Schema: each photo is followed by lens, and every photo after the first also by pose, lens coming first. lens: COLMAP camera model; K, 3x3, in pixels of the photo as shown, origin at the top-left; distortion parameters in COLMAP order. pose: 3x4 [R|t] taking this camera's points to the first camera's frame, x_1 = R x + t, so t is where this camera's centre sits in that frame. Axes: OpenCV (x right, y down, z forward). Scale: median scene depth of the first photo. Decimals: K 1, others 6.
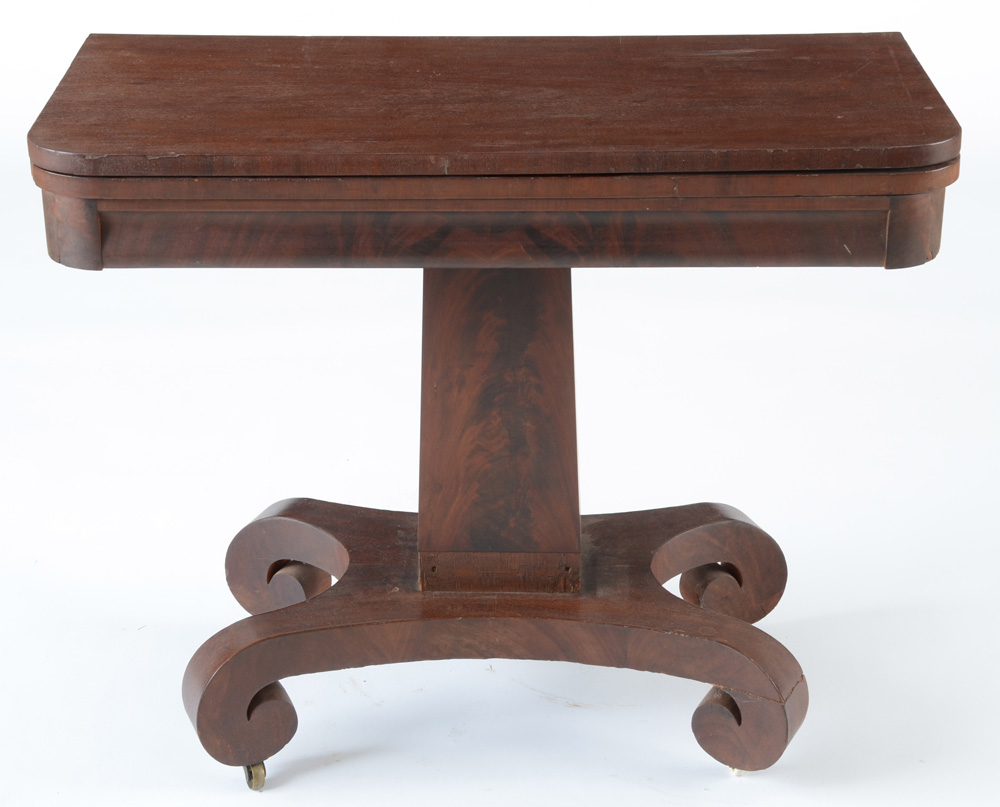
lens RADIAL K [[2187.5, 0, 507.2], [0, 2187.5, 408.5], [0, 0, 1]] dist [0.336530, 0.000000]
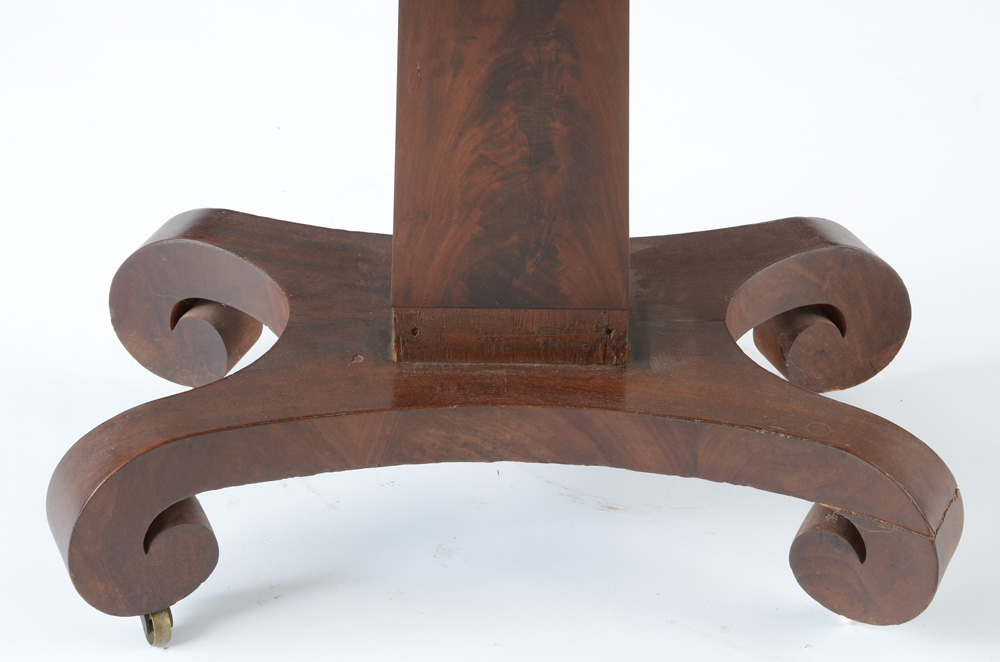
lens RADIAL K [[2368.4, 0, 486.8], [0, 2368.4, 324.9], [0, 0, 1]] dist [0.537392, 0.000000]
pose [[0.999781, 0.000449, 0.020944, -0.027126], [-0.003498, 0.989316, 0.145742, -0.038227], [-0.020655, -0.145784, 0.989101, 0.272069]]
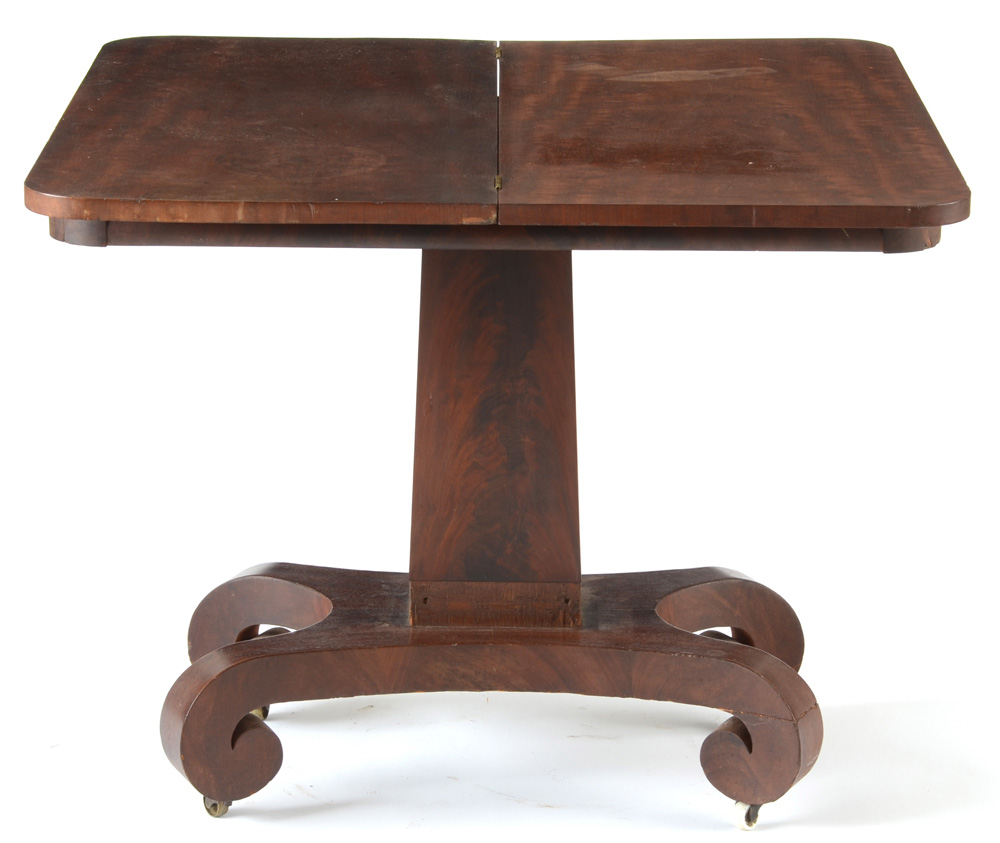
lens RADIAL K [[3624.6, 0, 456.9], [0, 3624.6, 439.5], [0, 0, 1]] dist [0.769938, 0.000000]
pose [[0.999893, 0.003589, 0.014207, -0.043790], [-0.001367, 0.988166, -0.153384, 0.251143], [-0.014589, 0.153348, 0.988064, -0.572640]]
